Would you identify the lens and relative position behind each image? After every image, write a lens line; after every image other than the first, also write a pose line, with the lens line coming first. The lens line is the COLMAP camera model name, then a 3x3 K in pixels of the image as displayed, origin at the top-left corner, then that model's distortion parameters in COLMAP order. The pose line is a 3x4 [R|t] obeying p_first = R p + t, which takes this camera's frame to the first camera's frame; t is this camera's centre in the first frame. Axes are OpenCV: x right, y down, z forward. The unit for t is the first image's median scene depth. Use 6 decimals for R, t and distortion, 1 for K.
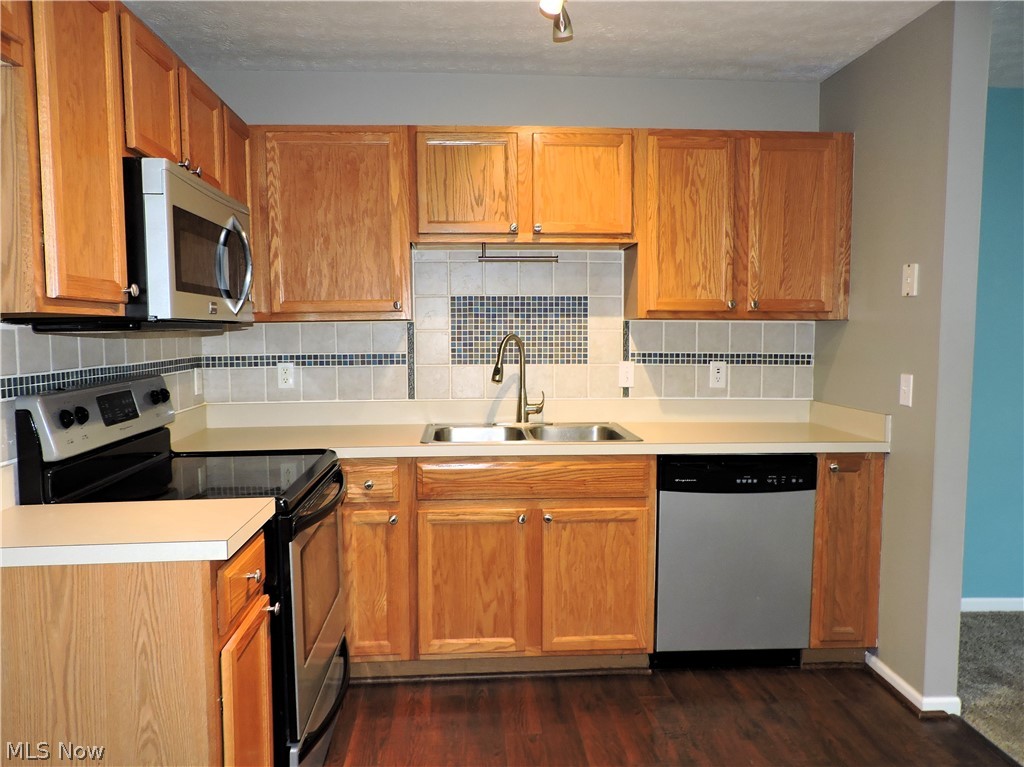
lens RADIAL K [[761.7, 0, 513.8], [0, 761.7, 367.6], [0, 0, 1]] dist [0.001441, 0.001169]
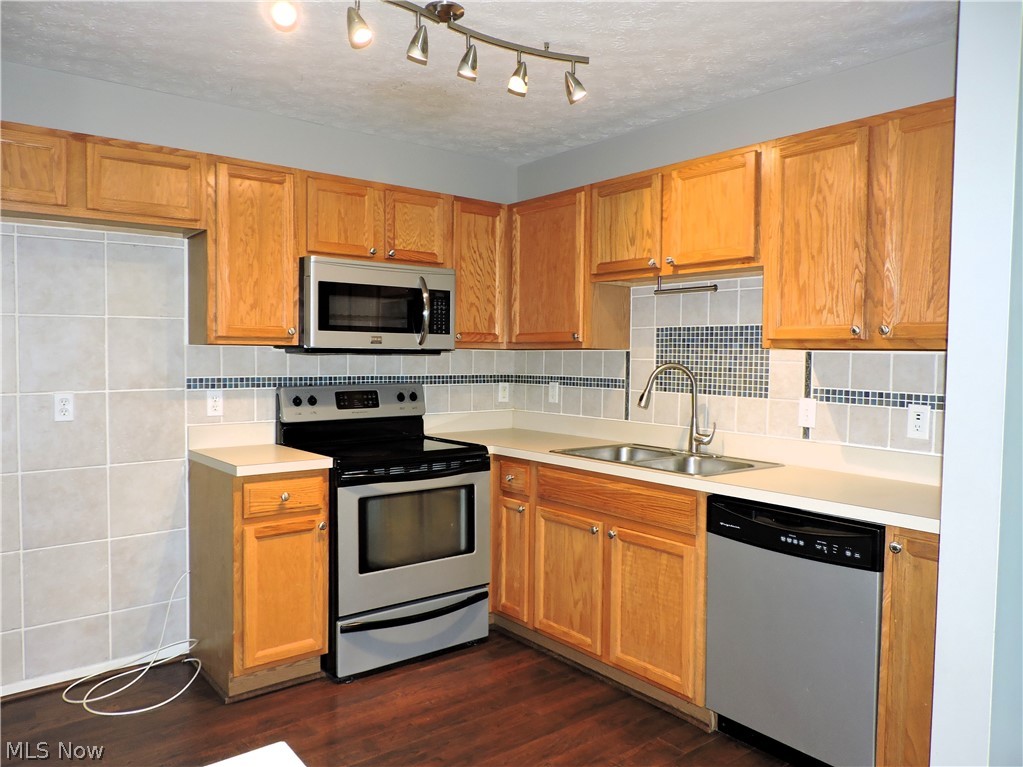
lens RADIAL K [[750.2, 0, 509.8], [0, 750.2, 372.1], [0, 0, 1]] dist [0.001250, 0.000036]
pose [[0.576242, 0.027775, -0.816807, 0.669387], [-0.067146, 0.997653, -0.013445, -0.003167], [0.814516, 0.062593, 0.576754, 0.221467]]
